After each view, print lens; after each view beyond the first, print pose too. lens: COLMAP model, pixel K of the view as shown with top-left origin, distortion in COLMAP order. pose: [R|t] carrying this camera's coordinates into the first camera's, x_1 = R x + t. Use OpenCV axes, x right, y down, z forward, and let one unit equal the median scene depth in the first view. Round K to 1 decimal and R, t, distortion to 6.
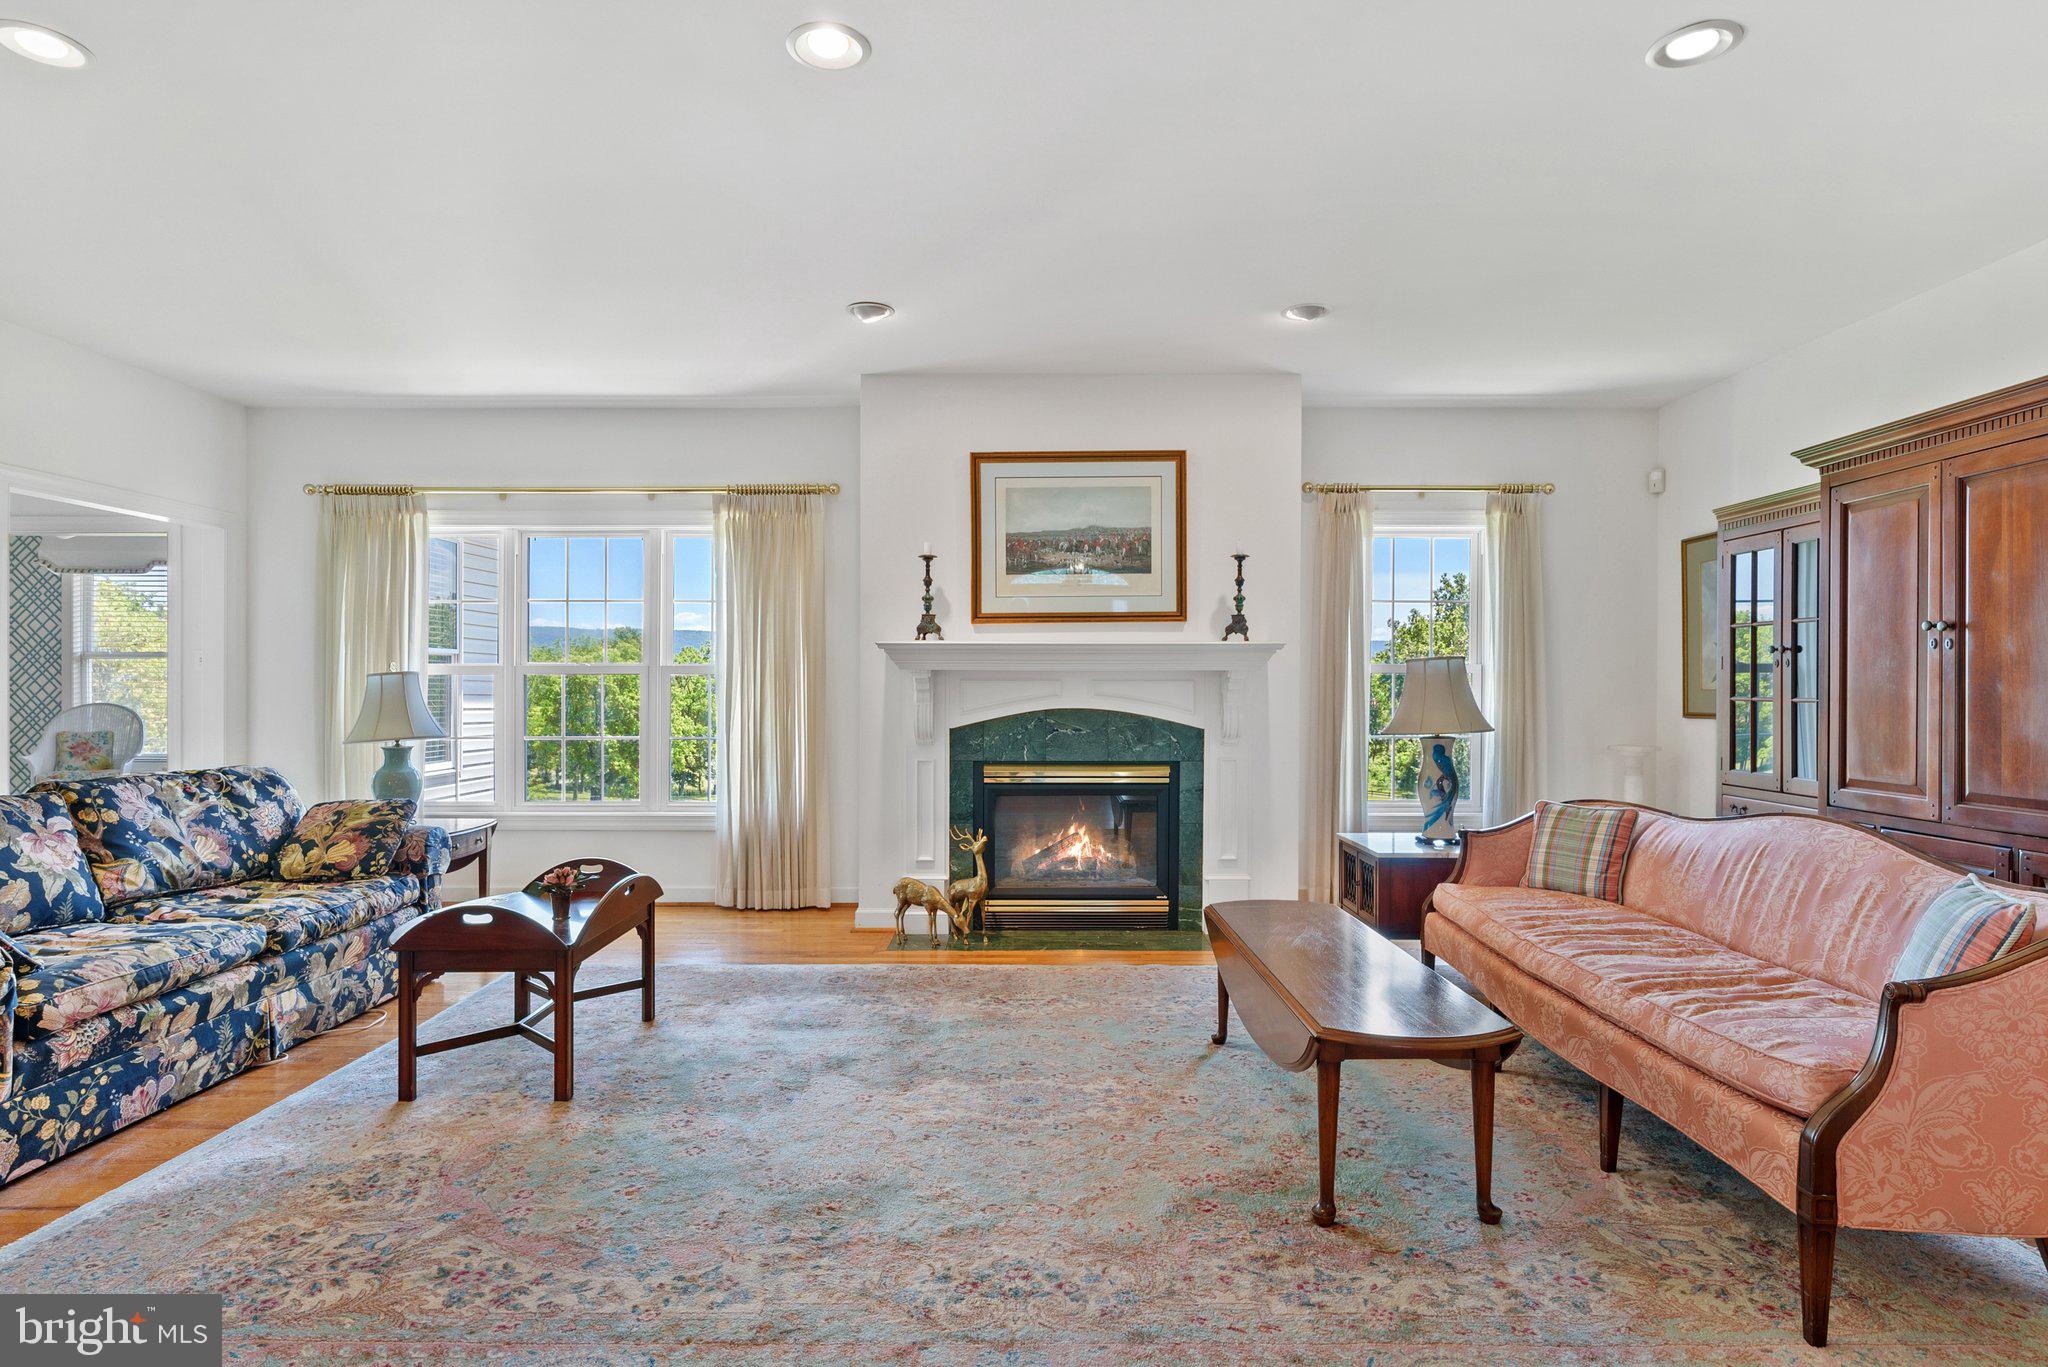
lens RADIAL K [[1096.8, 0, 1024.0], [0, 1096.8, 683.5], [0, 0, 1]] dist [0.003577, -0.000152]
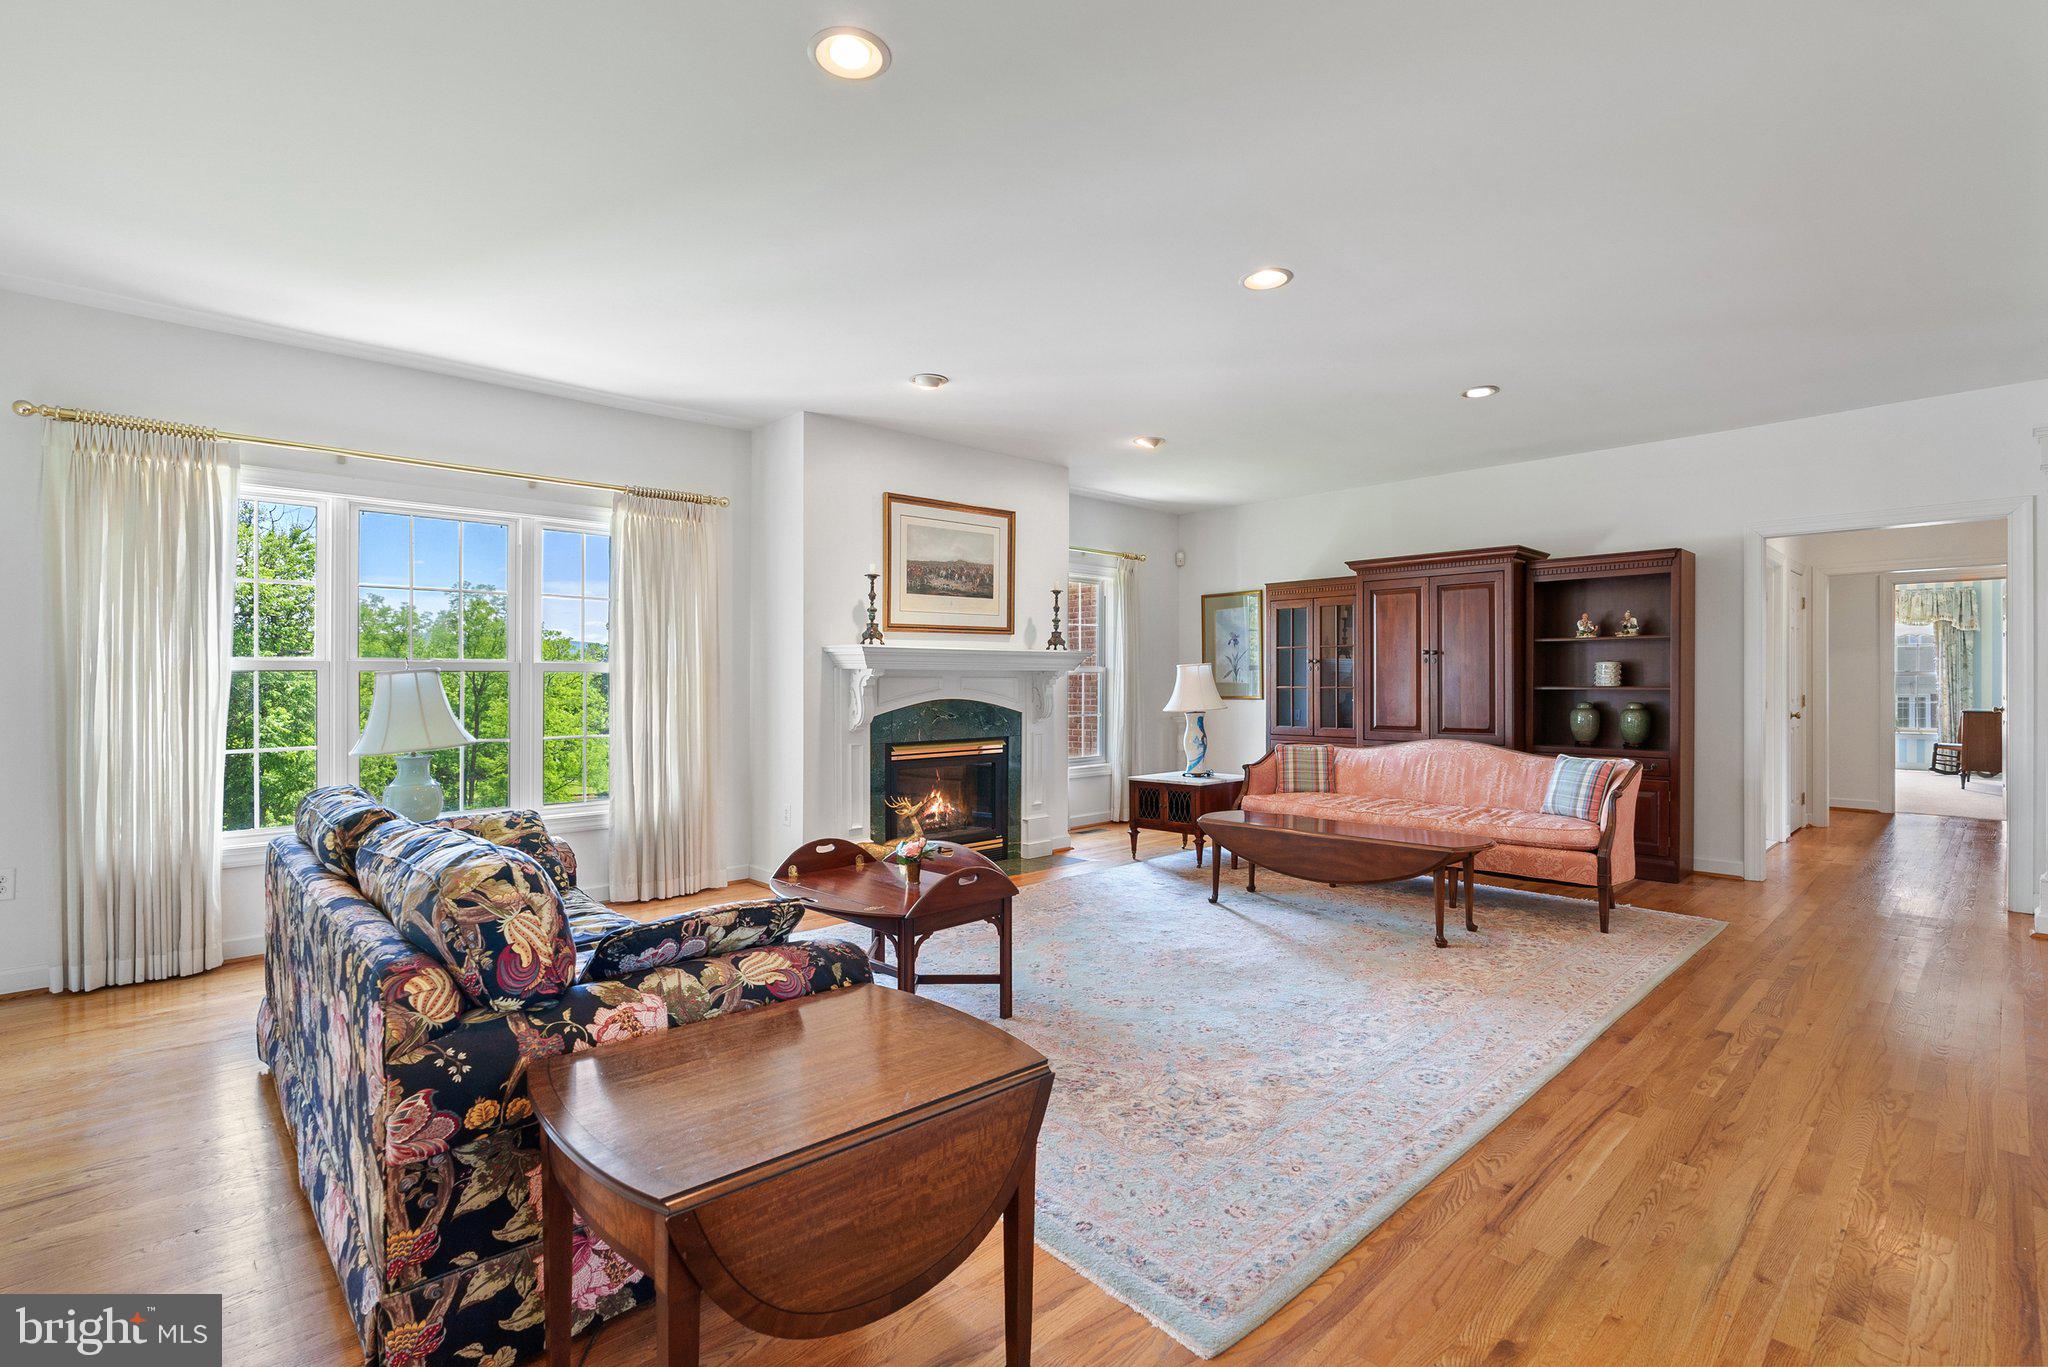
lens RADIAL K [[962.3, 0, 1027.8], [0, 962.3, 672.2], [0, 0, 1]] dist [-0.001473, 0.000024]
pose [[0.715107, 0.001896, 0.699013, -0.689331], [0.001617, 0.999989, -0.004367, -0.004150], [-0.699013, 0.004253, 0.715096, 0.120087]]
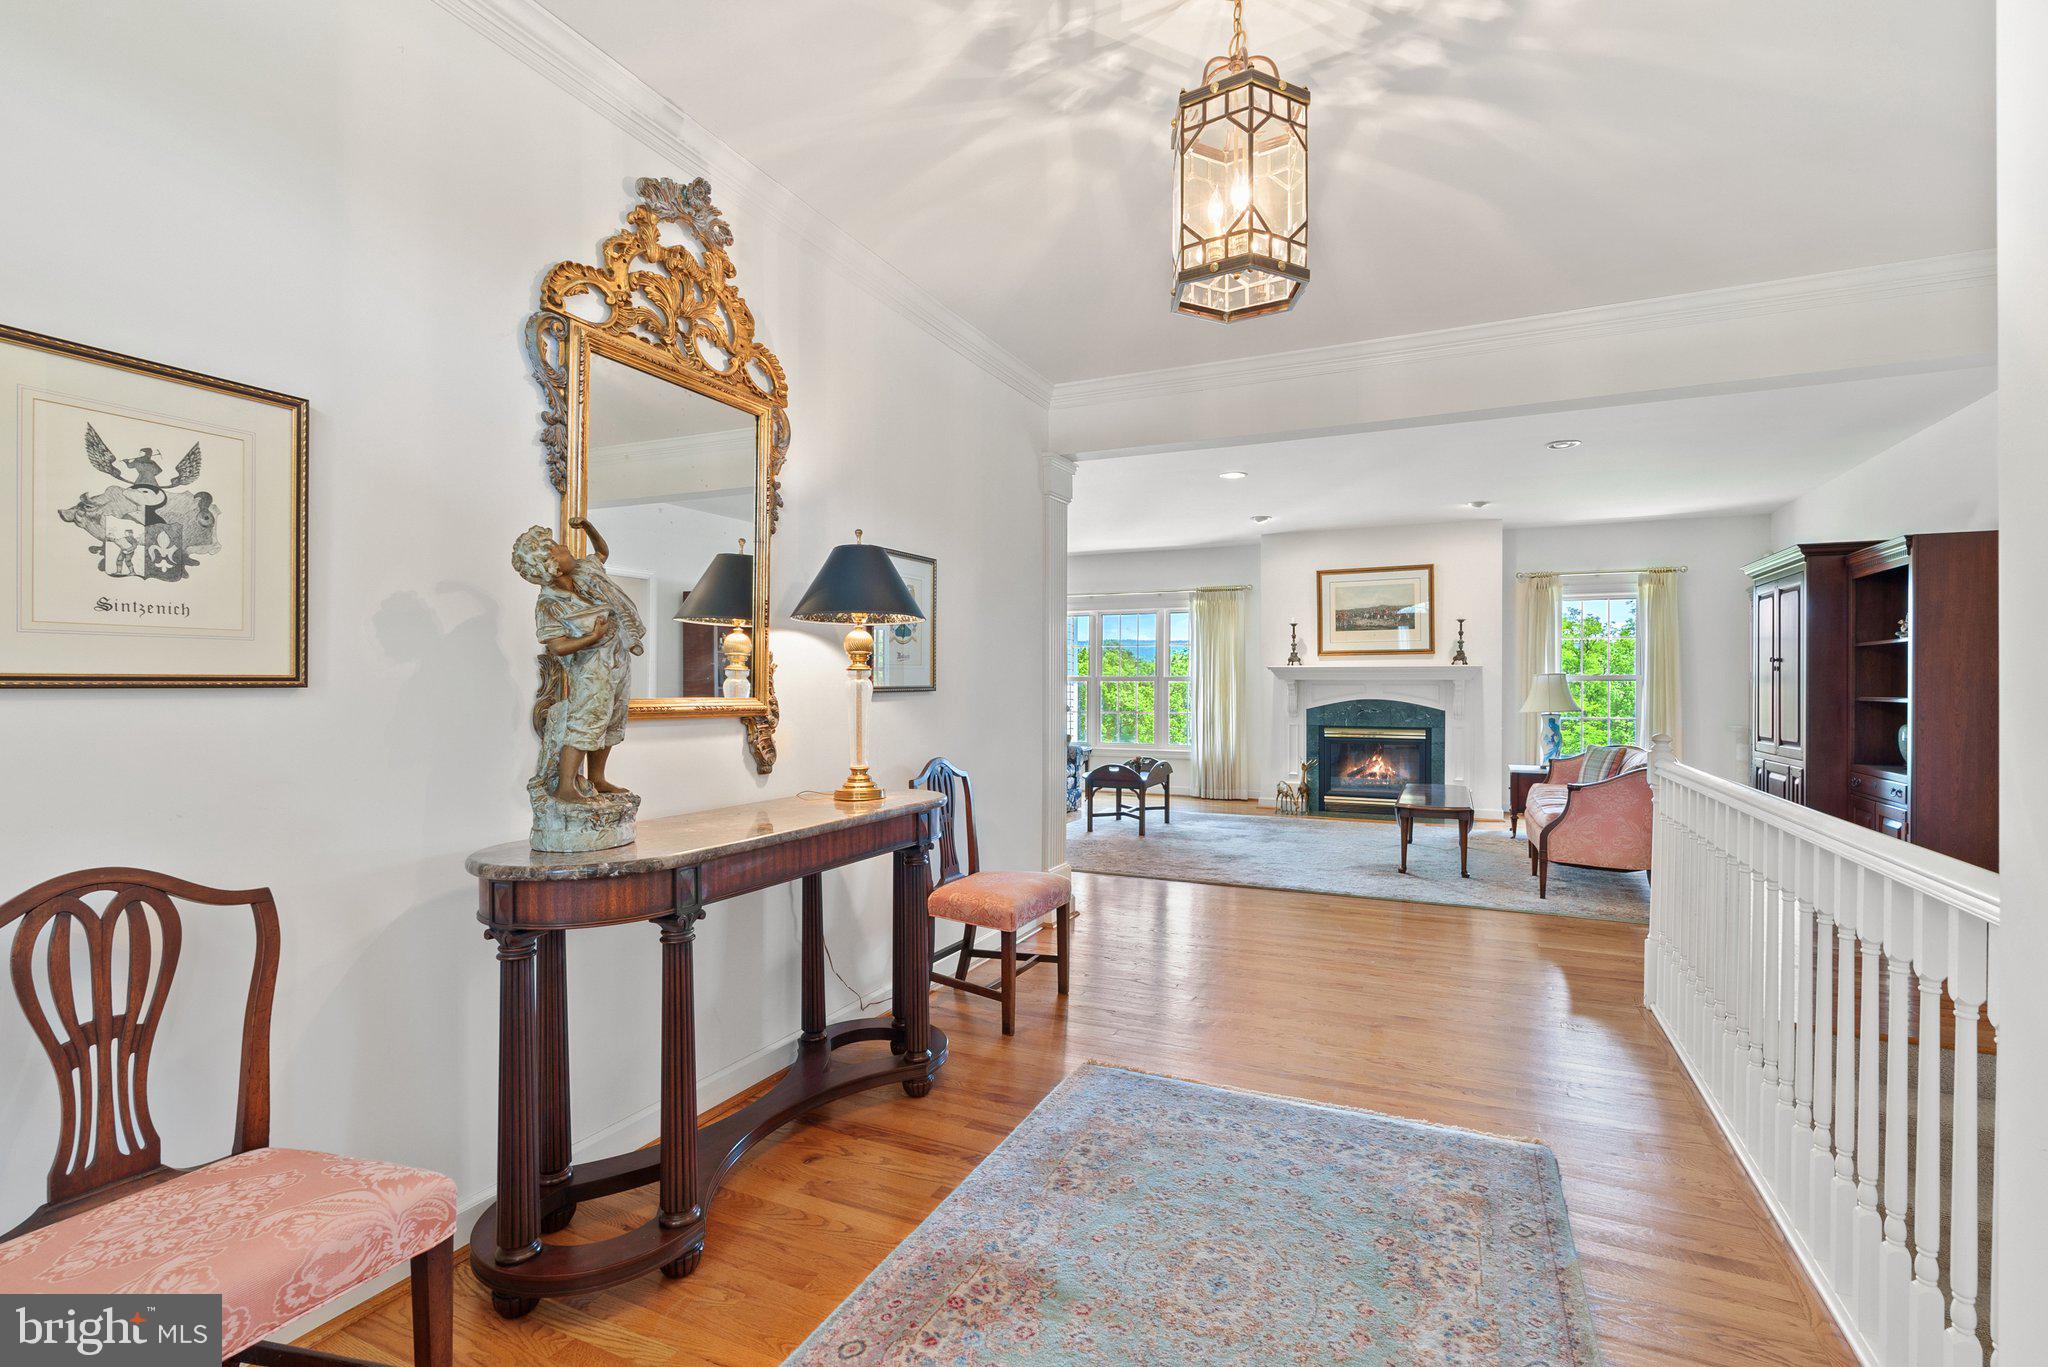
lens RADIAL K [[962.3, 0, 1027.8], [0, 962.3, 672.2], [0, 0, 1]] dist [-0.001473, 0.000024]
pose [[0.909922, -0.004458, -0.414755, 0.197781], [-0.000752, 0.999923, -0.012398, -0.004117], [0.414778, 0.011593, 0.909849, -0.801089]]
